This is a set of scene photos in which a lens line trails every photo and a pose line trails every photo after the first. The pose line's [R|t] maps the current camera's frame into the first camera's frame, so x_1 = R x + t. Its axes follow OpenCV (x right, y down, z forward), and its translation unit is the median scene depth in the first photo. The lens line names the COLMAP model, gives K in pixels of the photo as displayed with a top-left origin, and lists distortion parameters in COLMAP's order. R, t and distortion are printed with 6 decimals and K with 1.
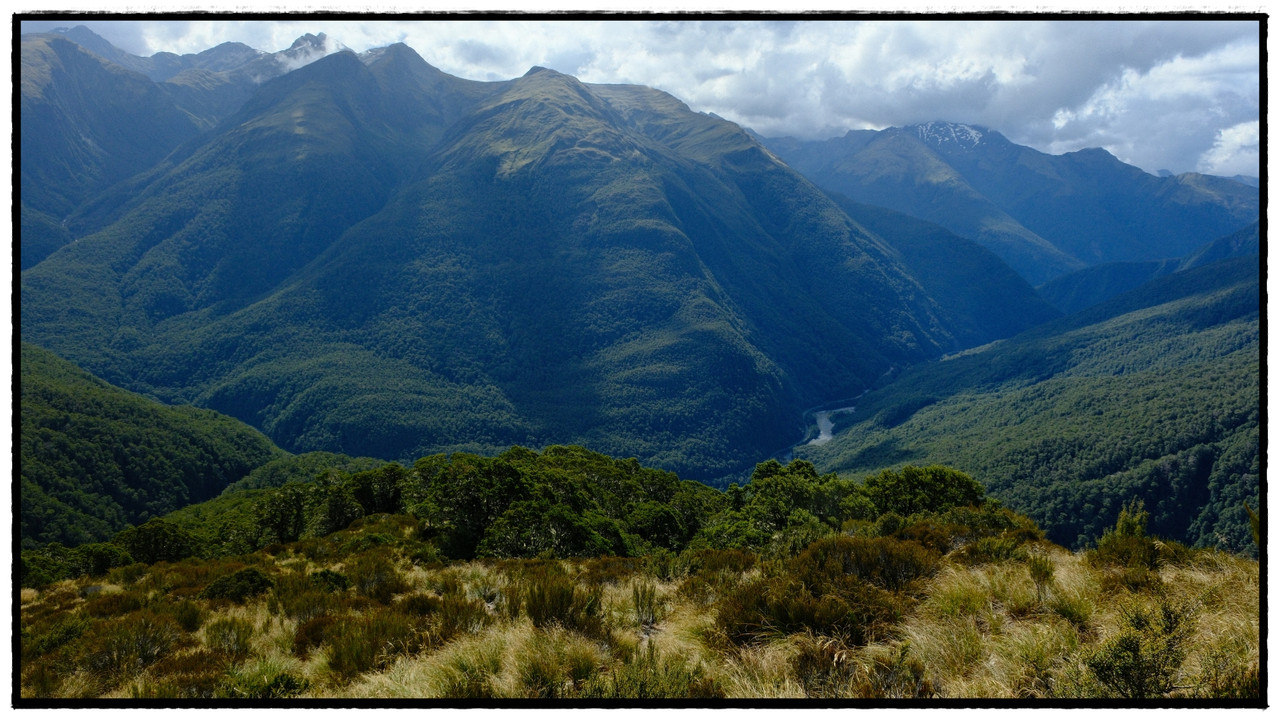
lens RADIAL K [[868.3, 0, 640.0], [0, 868.3, 359.5], [0, 0, 1]] dist [-0.024135, 0.005277]
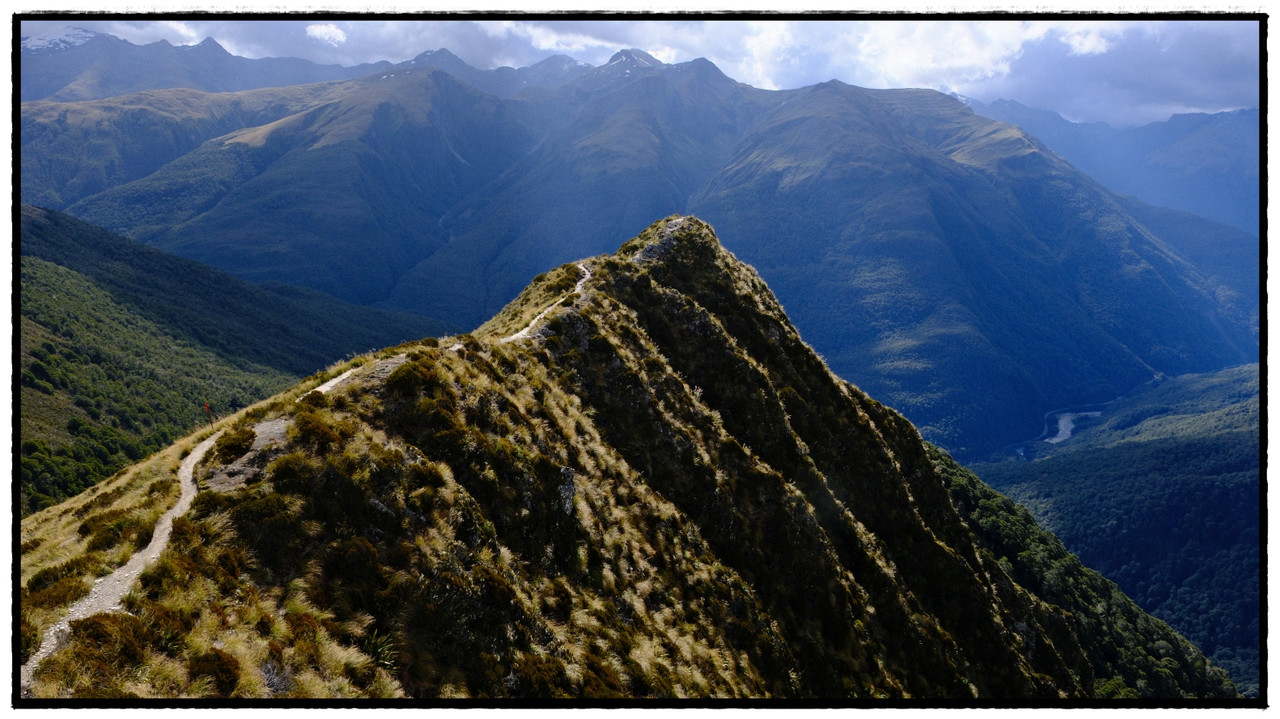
lens RADIAL K [[868.3, 0, 640.0], [0, 868.3, 359.5], [0, 0, 1]] dist [-0.024135, 0.005277]
pose [[0.947590, 0.059847, -0.313835, 0.033313], [-0.053855, 0.998163, 0.027737, -0.006733], [0.314919, -0.009382, 0.949072, -0.146642]]
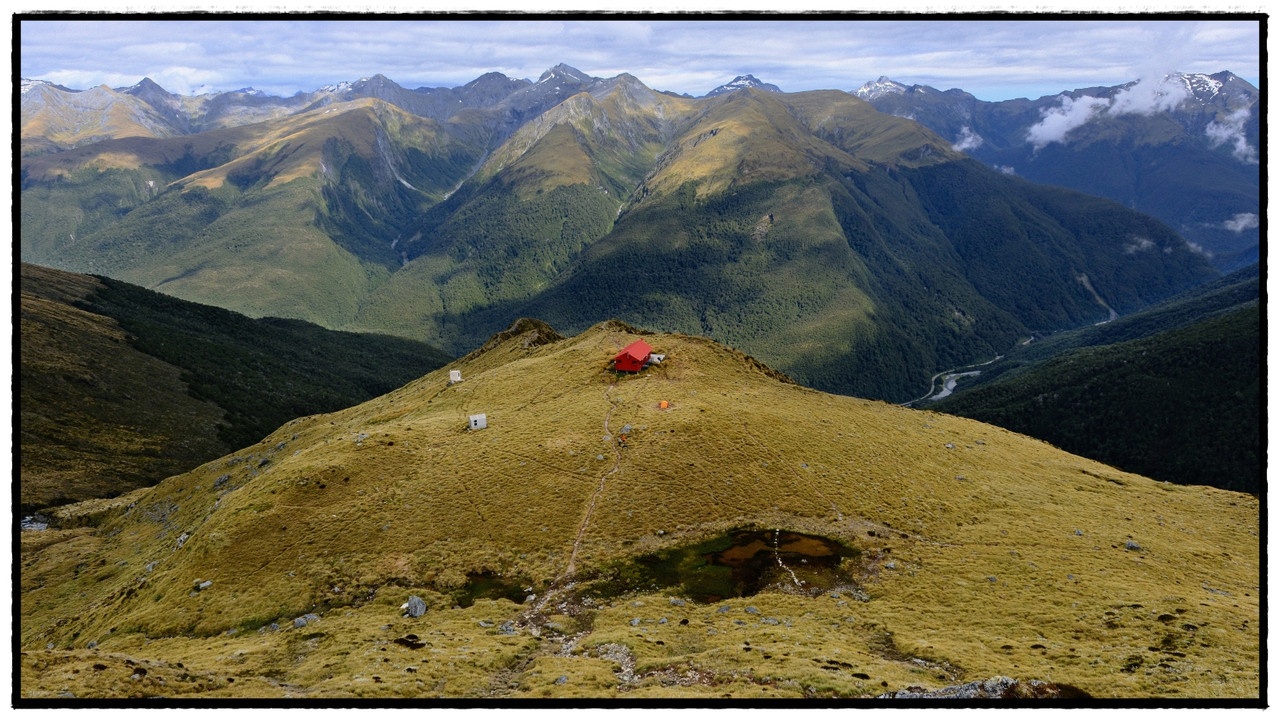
lens RADIAL K [[868.3, 0, 640.0], [0, 868.3, 359.5], [0, 0, 1]] dist [-0.024135, 0.005277]
pose [[0.963689, -0.015894, -0.266553, 0.088737], [0.024530, 0.999275, 0.029100, -0.007744], [0.265897, -0.034582, 0.963381, -0.263836]]
